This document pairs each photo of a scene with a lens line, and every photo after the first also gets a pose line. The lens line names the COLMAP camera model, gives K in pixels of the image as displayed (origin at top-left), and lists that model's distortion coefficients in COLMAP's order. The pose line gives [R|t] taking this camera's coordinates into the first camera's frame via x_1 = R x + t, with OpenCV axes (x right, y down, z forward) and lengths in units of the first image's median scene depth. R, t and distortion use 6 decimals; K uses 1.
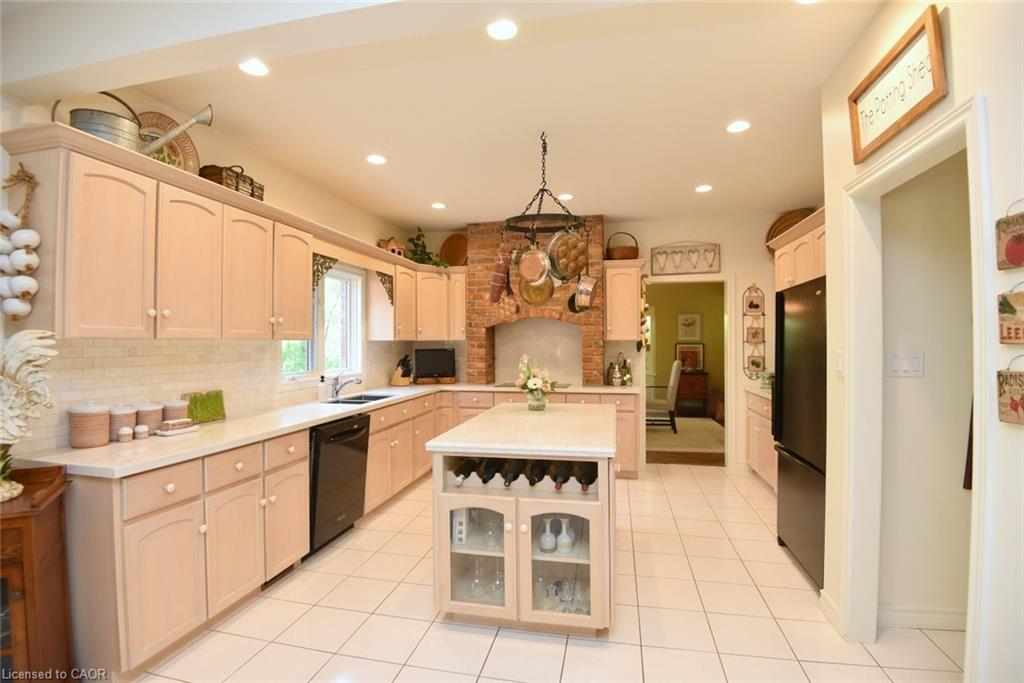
lens RADIAL K [[472.9, 0, 511.8], [0, 472.9, 341.0], [0, 0, 1]] dist [-0.015607, -0.000151]
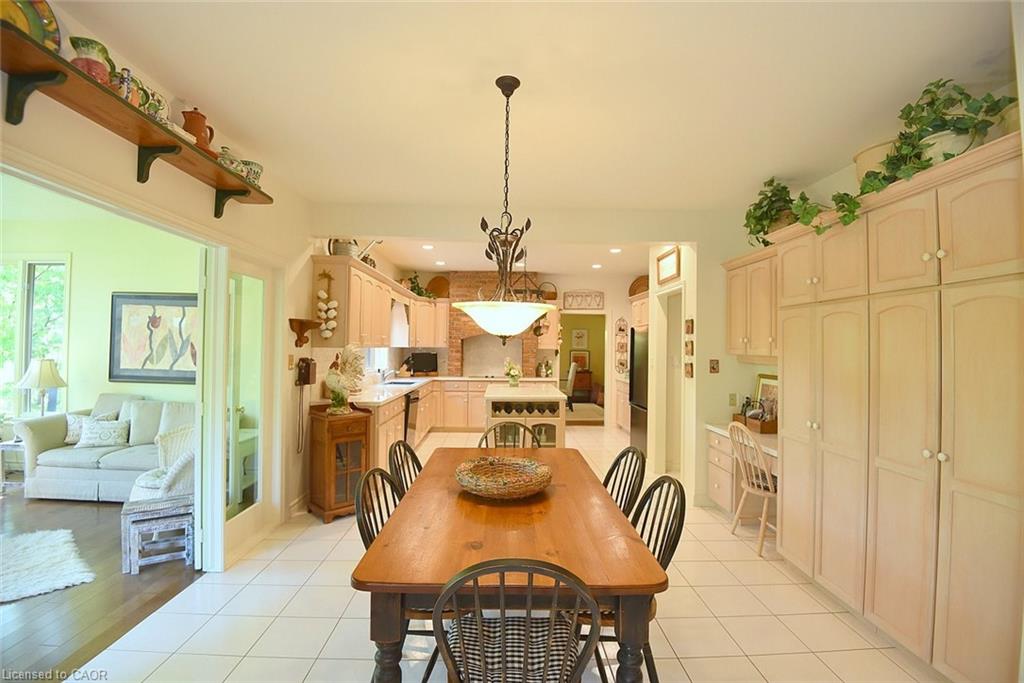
lens RADIAL K [[472.9, 0, 513.2], [0, 472.9, 343.7], [0, 0, 1]] dist [-0.015607, -0.000151]
pose [[0.970533, 0.016528, 0.240401, -0.270638], [-0.015779, 0.999863, -0.005042, -0.009837], [-0.240452, 0.001101, 0.970661, -0.552988]]
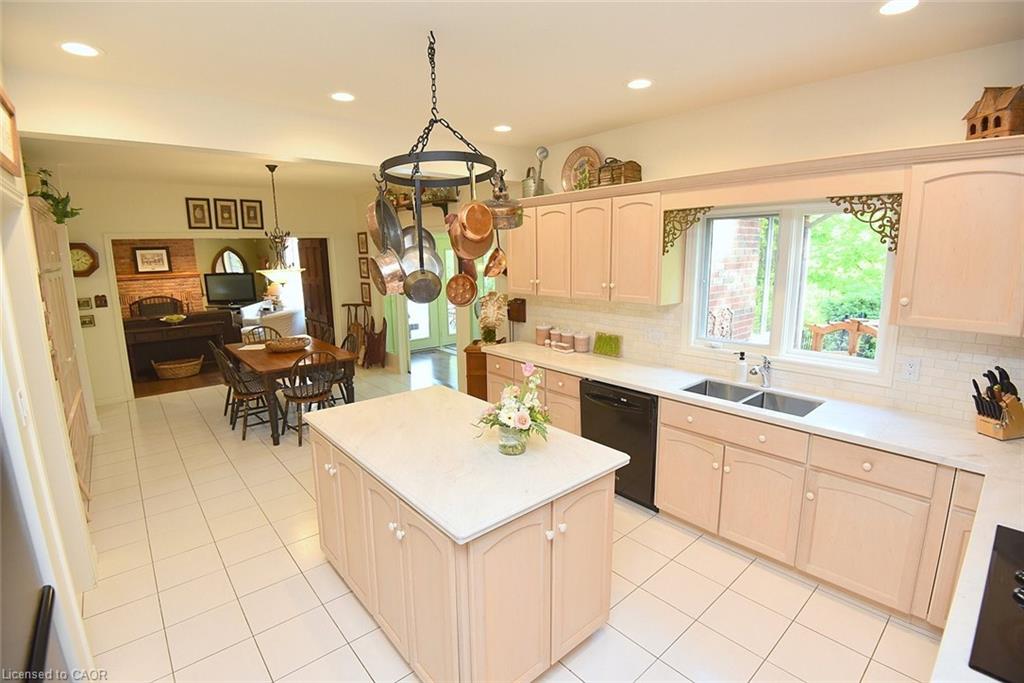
lens RADIAL K [[472.9, 0, 519.2], [0, 472.9, 340.1], [0, 0, 1]] dist [-0.015607, -0.000151]
pose [[-0.592843, 0.157549, -0.789757, 0.351247], [0.016367, 0.982831, 0.183779, -0.078068], [0.805152, 0.096026, -0.585243, 0.916332]]
